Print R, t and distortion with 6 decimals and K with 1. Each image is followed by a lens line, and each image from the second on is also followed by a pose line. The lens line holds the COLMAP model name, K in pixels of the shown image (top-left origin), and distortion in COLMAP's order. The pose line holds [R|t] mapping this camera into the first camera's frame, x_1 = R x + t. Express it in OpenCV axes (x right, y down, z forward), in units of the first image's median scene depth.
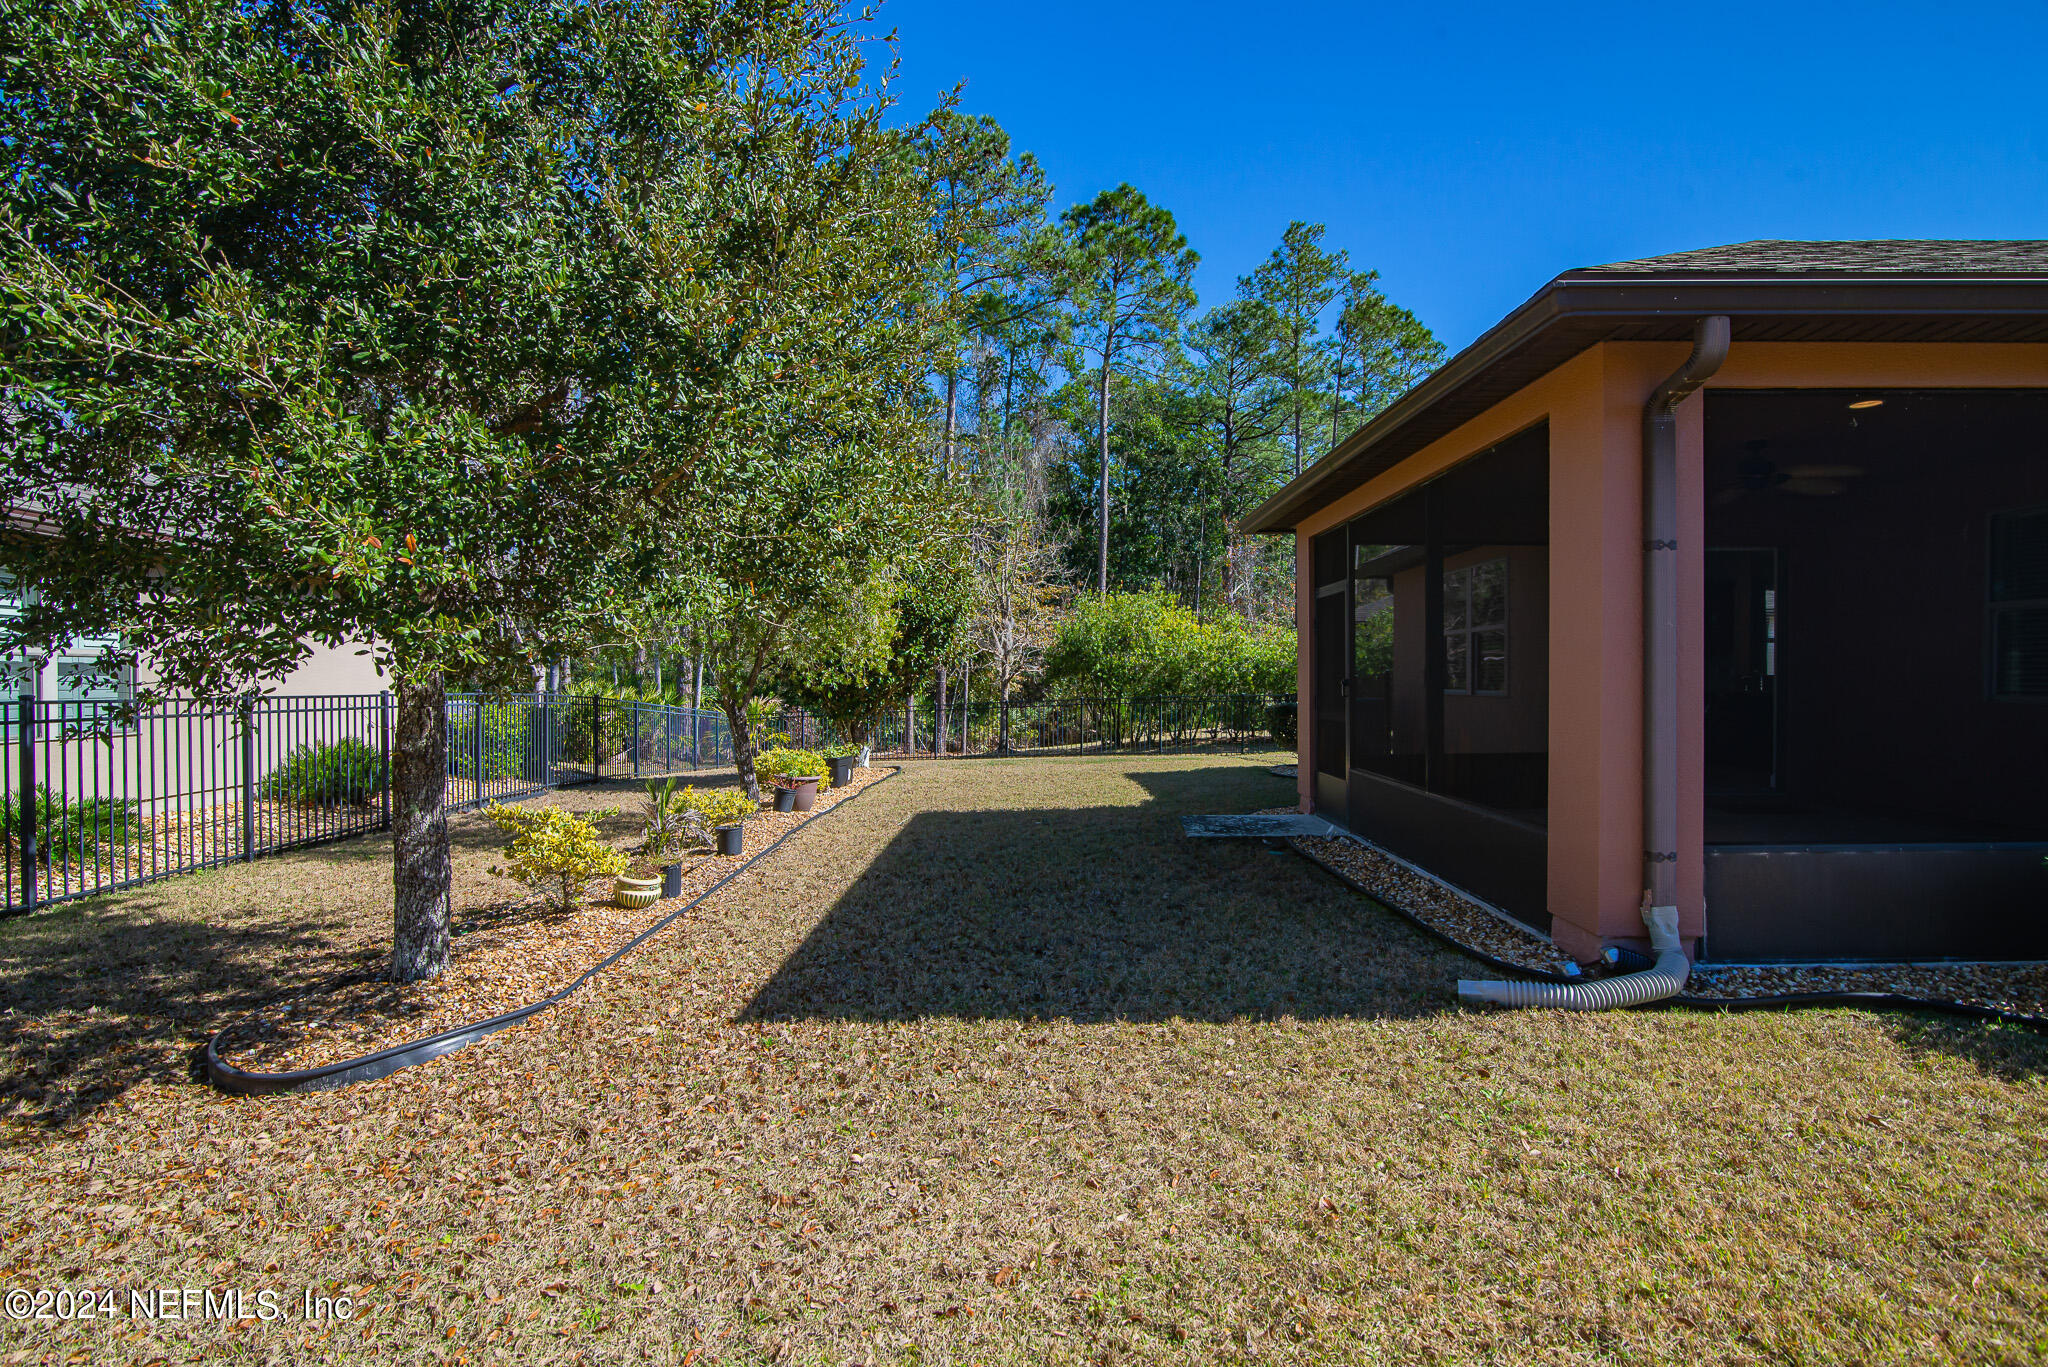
lens RADIAL K [[940.7, 0, 1024.0], [0, 940.7, 683.5], [0, 0, 1]] dist [-0.019625, 0.001118]
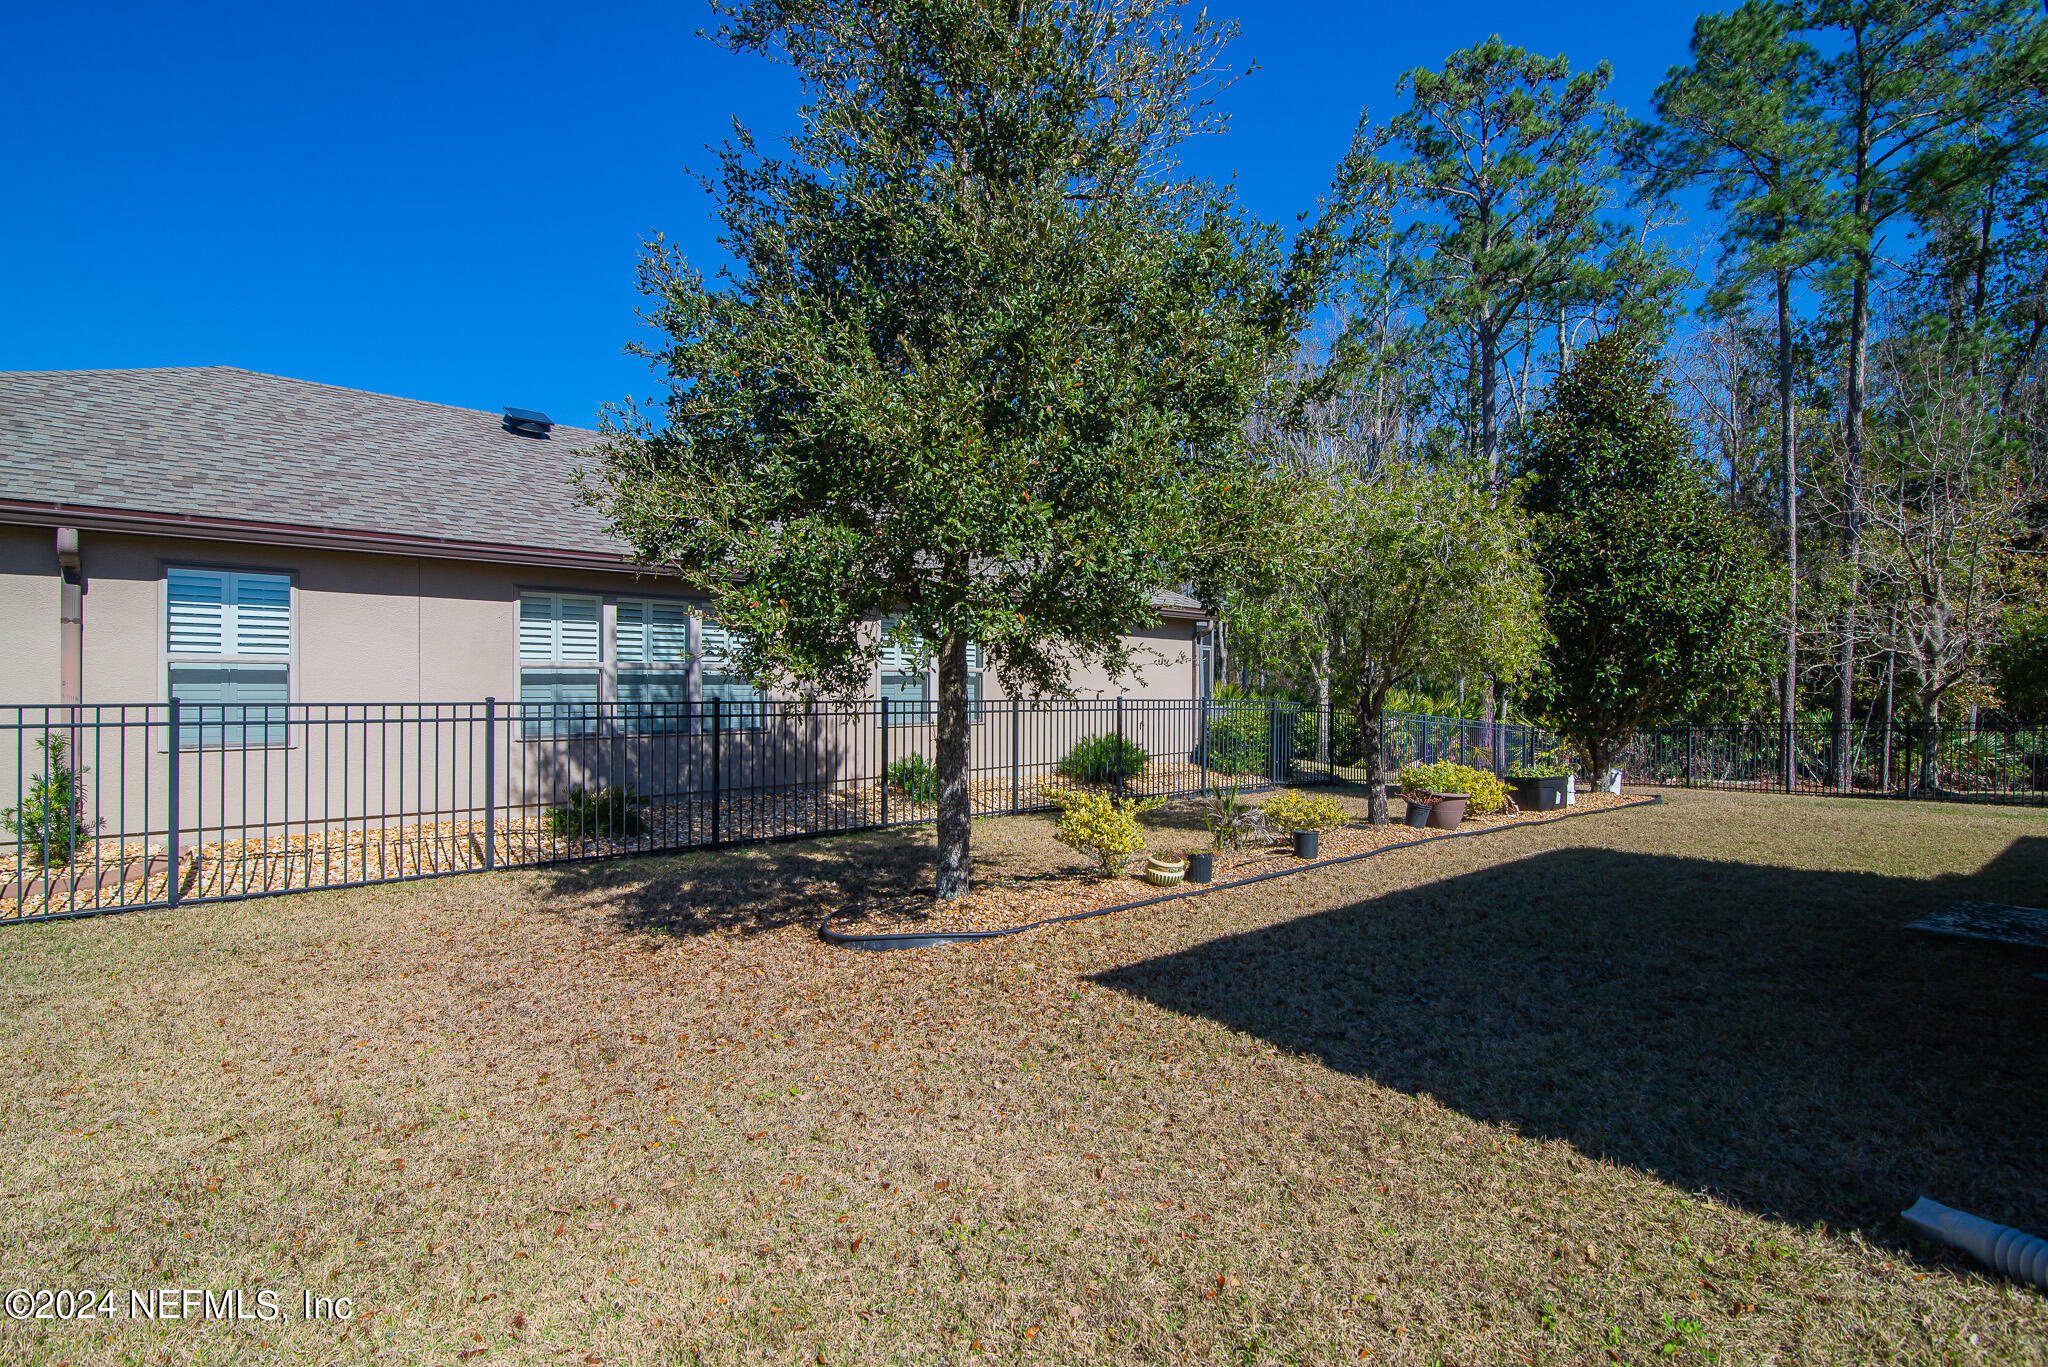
lens RADIAL K [[932.1, 0, 1024.0], [0, 932.1, 683.5], [0, 0, 1]] dist [0.002681, -0.006731]
pose [[0.641234, 0.000942, -0.767345, 0.519564], [-0.007040, 0.999964, -0.004656, -0.013316], [0.767313, 0.008387, 0.641218, 0.147299]]
